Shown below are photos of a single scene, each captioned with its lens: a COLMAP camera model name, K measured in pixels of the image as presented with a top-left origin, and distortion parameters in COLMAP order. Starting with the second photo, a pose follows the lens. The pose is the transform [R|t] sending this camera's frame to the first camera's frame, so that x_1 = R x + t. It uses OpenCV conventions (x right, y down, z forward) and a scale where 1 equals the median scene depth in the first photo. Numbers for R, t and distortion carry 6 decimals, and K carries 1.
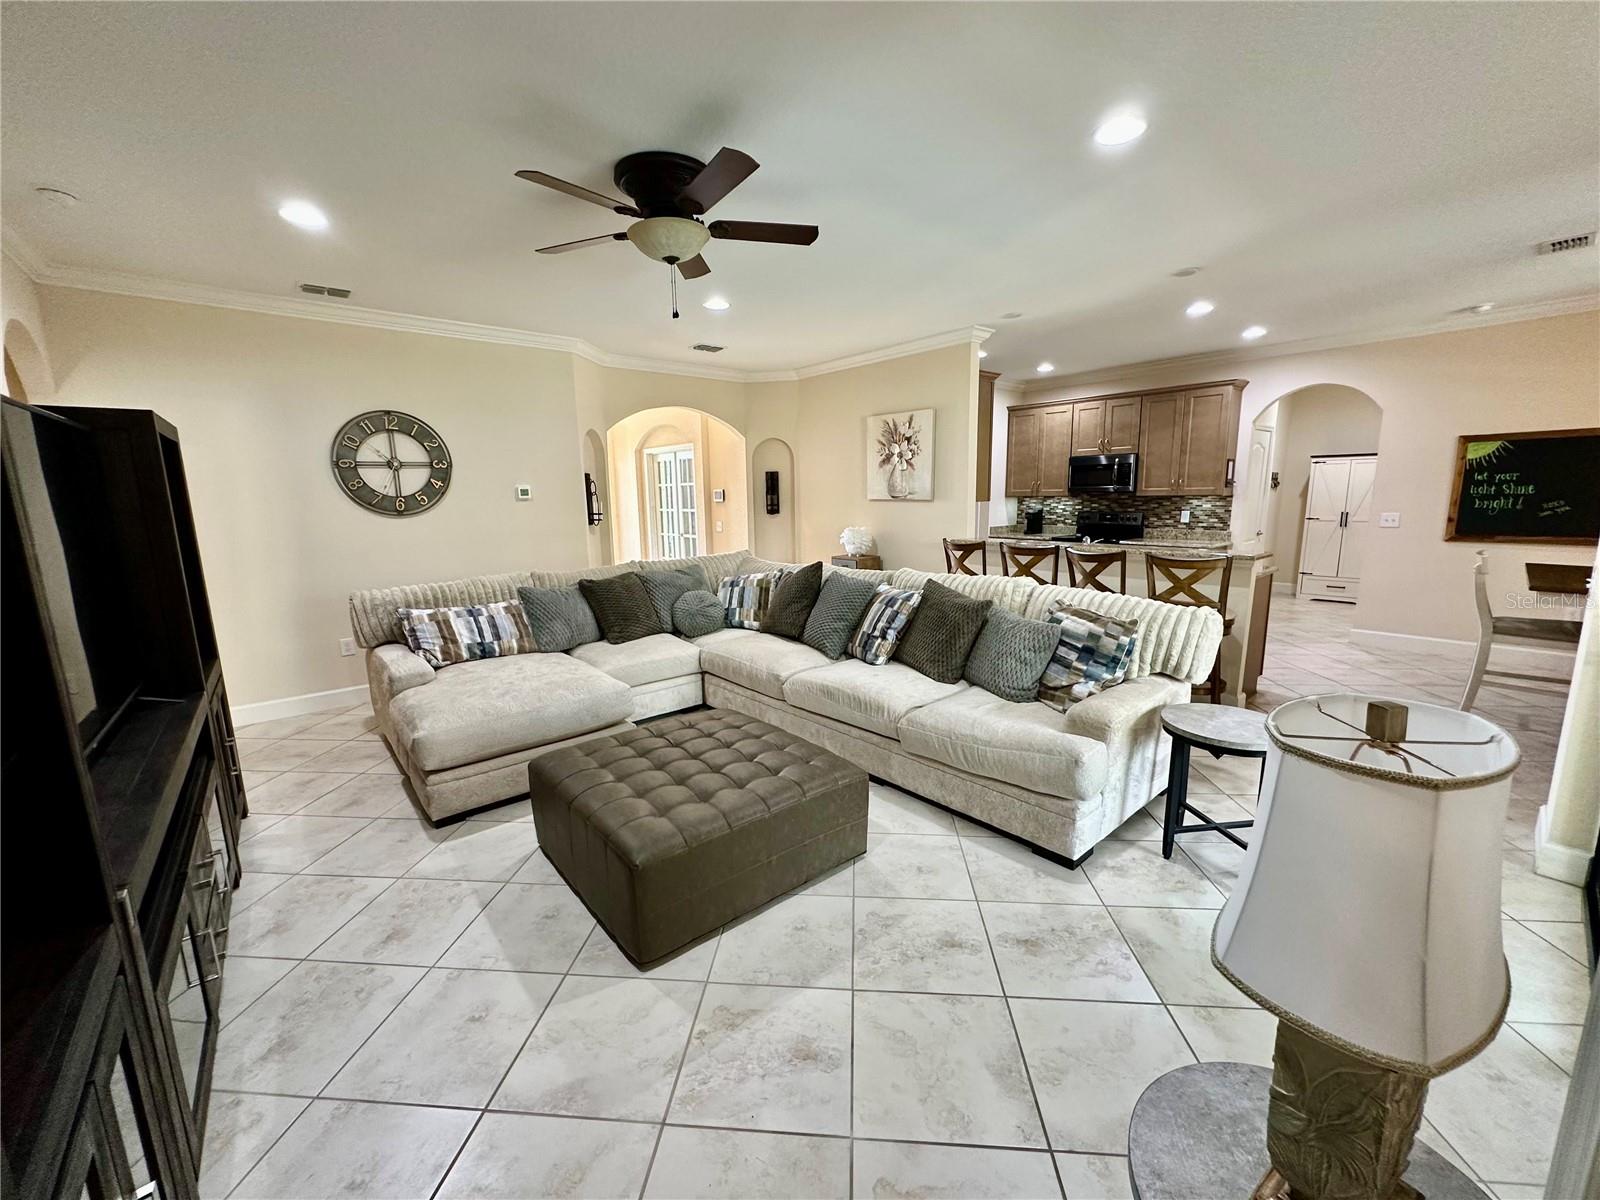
lens RADIAL K [[632.7, 0, 800.0], [0, 632.7, 600.0], [0, 0, 1]] dist [-0.014992, -0.000242]
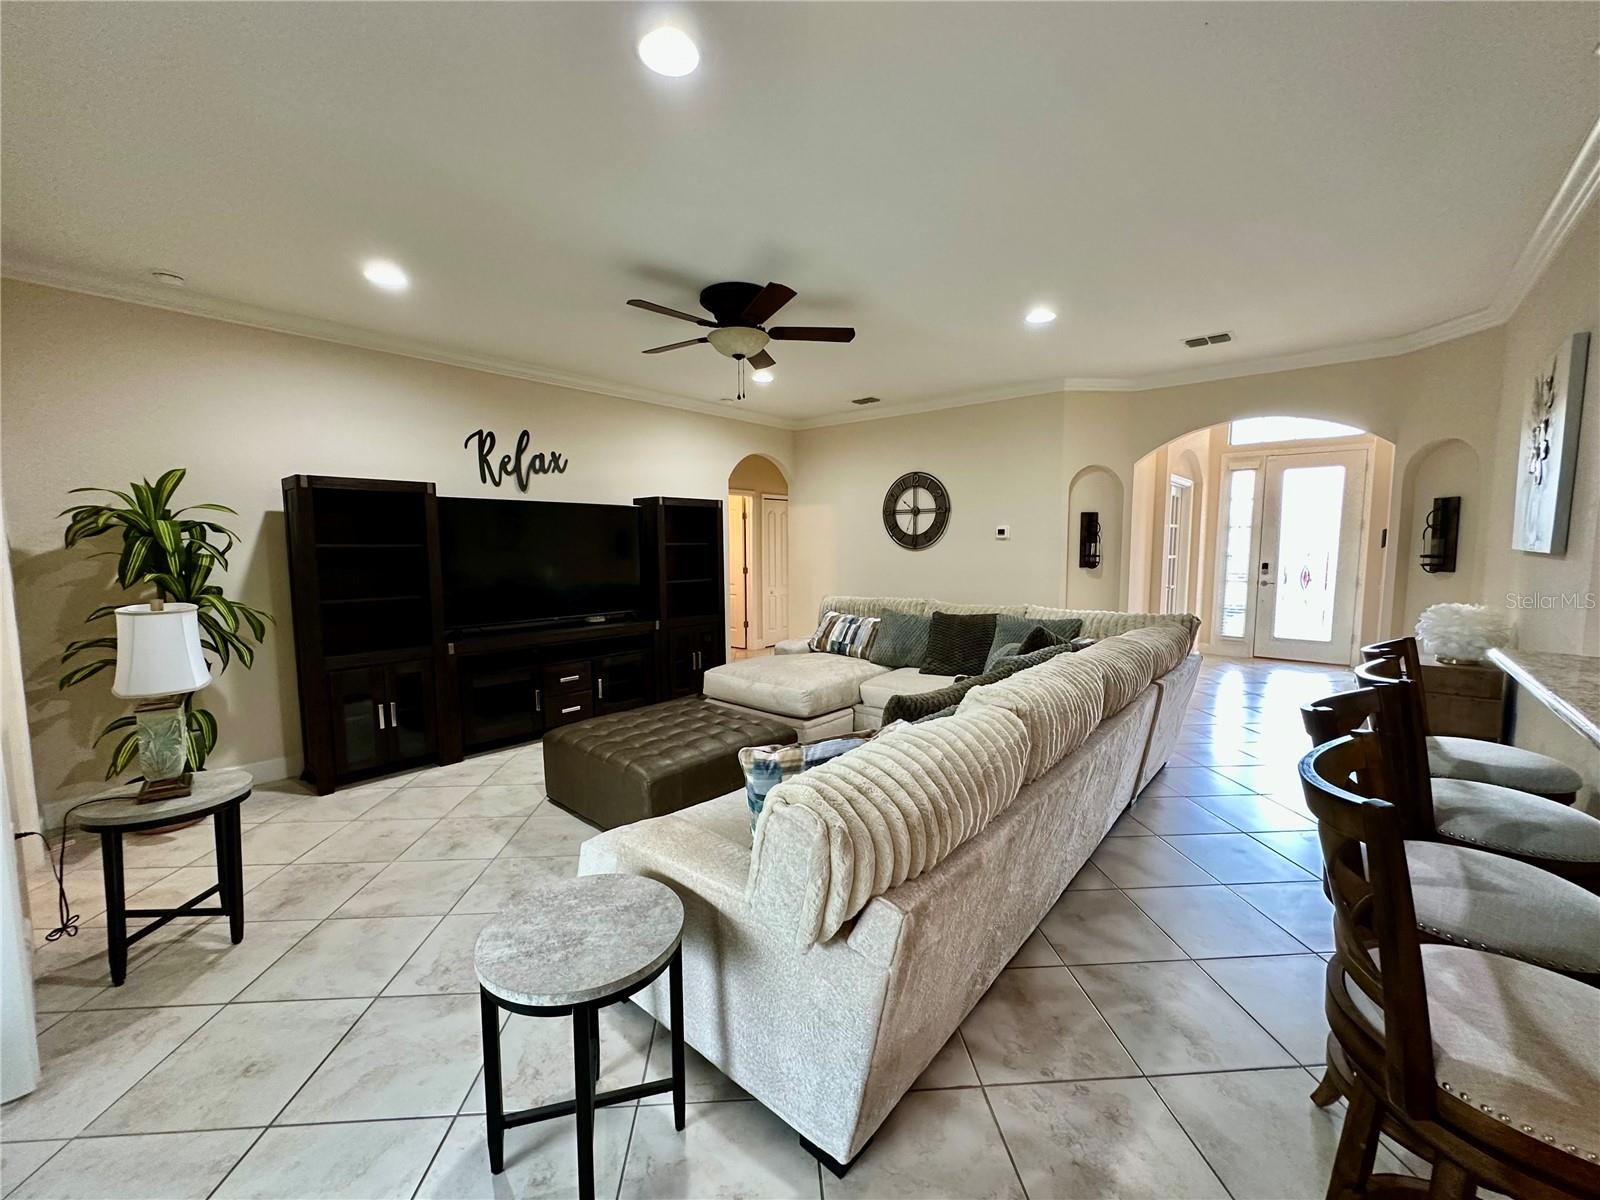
lens RADIAL K [[632.7, 0, 800.0], [0, 632.7, 600.0], [0, 0, 1]] dist [-0.014992, -0.000242]
pose [[0.153446, 0.105022, -0.982560, 0.652807], [-0.167441, 0.982721, 0.078890, -0.092531], [0.973868, 0.152416, 0.168379, 0.551476]]
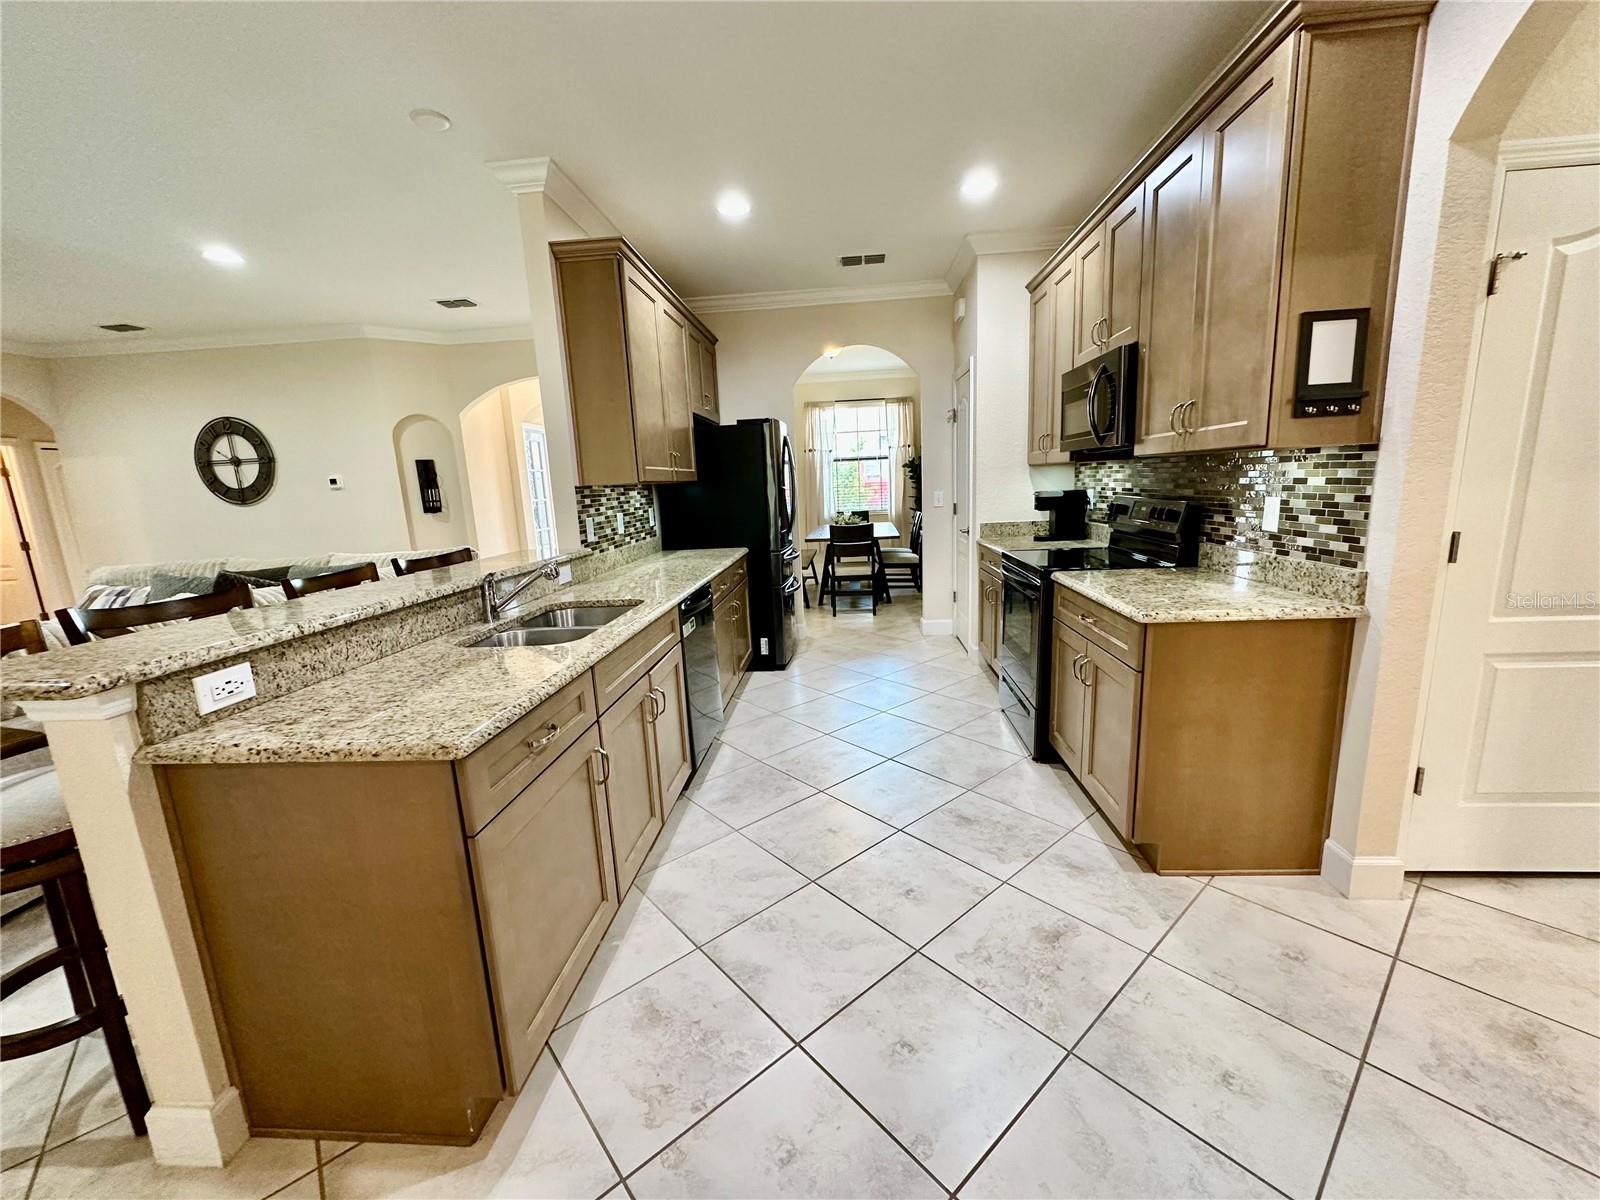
lens RADIAL K [[632.7, 0, 800.0], [0, 632.7, 600.0], [0, 0, 1]] dist [-0.014992, -0.000242]
pose [[0.722776, 0.113227, -0.681744, 0.962887], [-0.086622, 0.993550, 0.073178, -0.131351], [0.685633, 0.006162, 0.727922, 0.857767]]
